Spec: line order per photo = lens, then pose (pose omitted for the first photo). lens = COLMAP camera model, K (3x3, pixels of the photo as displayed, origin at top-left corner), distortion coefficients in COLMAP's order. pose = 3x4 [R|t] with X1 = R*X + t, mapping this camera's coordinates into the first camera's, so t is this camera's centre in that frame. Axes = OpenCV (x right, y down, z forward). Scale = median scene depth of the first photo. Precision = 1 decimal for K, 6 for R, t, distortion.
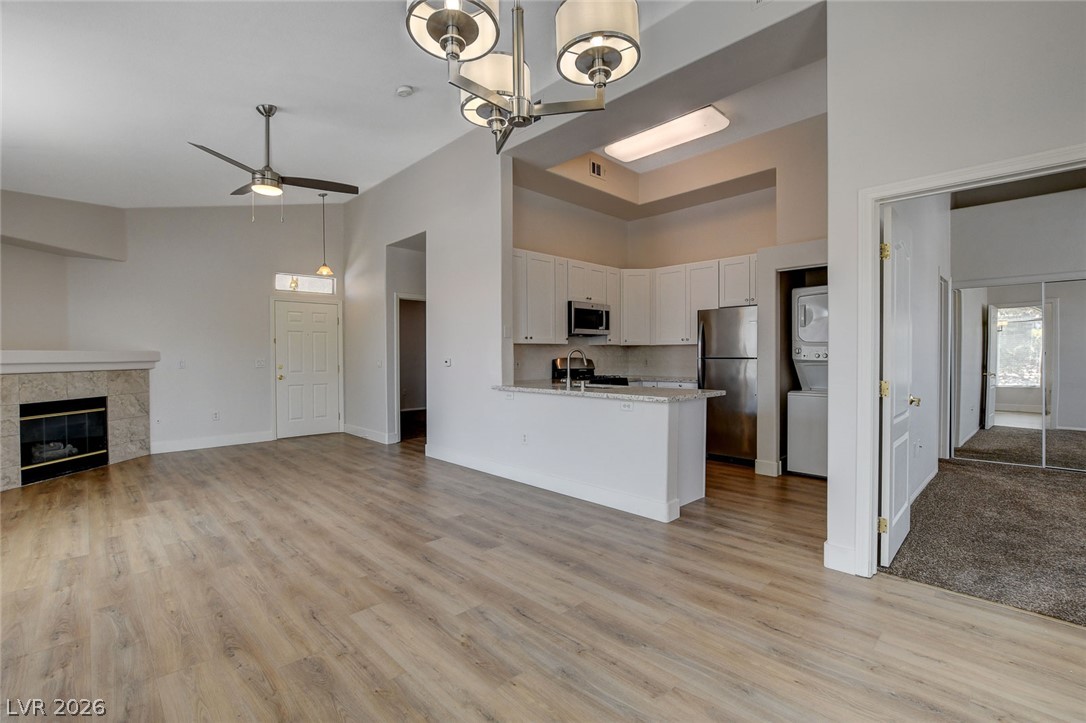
lens RADIAL K [[478.4, 0, 520.8], [0, 478.4, 358.9], [0, 0, 1]] dist [-0.001302, 0.000826]
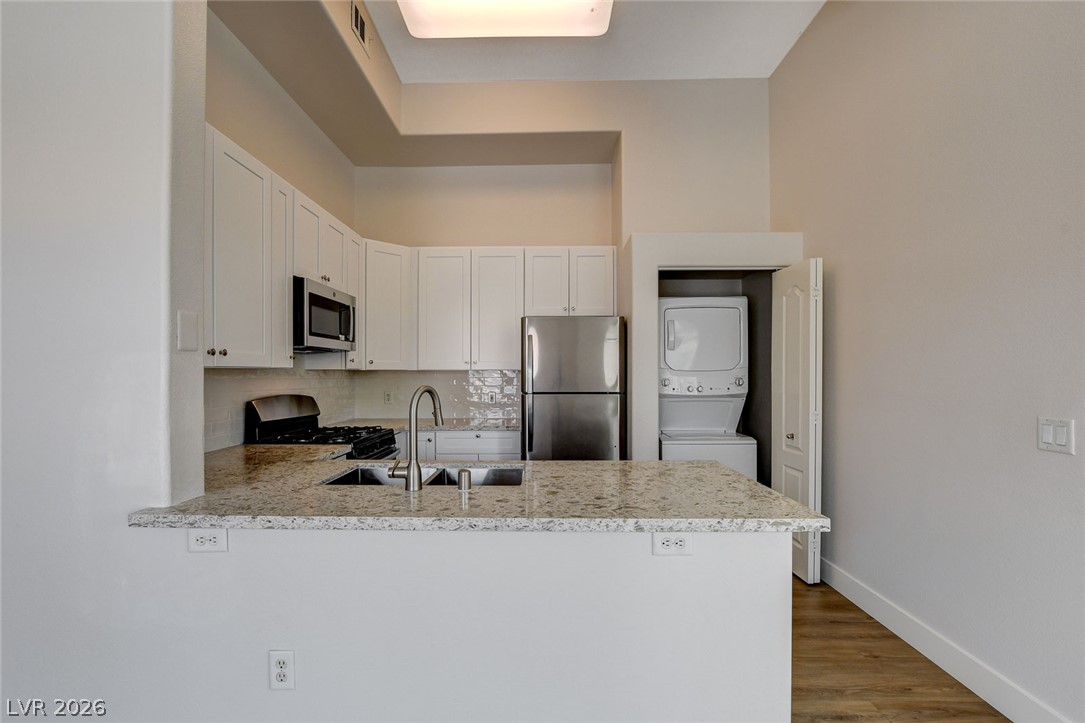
lens RADIAL K [[497.7, 0, 534.9], [0, 497.7, 364.1], [0, 0, 1]] dist [-0.010283, -0.000400]
pose [[0.693329, 0.015570, 0.720453, -0.093134], [0.006433, 0.999593, -0.027793, -0.021748], [-0.720592, 0.023904, 0.692947, 0.539521]]
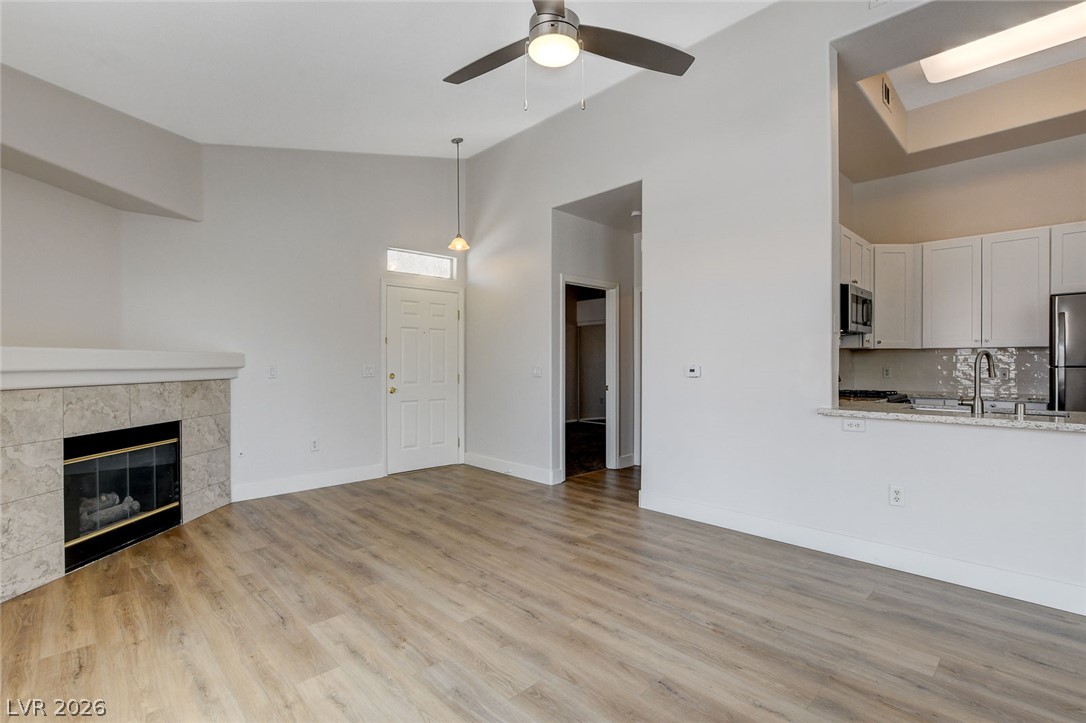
lens RADIAL K [[498.2, 0, 535.4], [0, 498.2, 364.1], [0, 0, 1]] dist [-0.010283, -0.000400]
pose [[0.999891, 0.004780, 0.013966, -0.384914], [-0.004690, 0.999968, -0.006461, 0.002911], [-0.013997, 0.006395, 0.999882, 0.308922]]
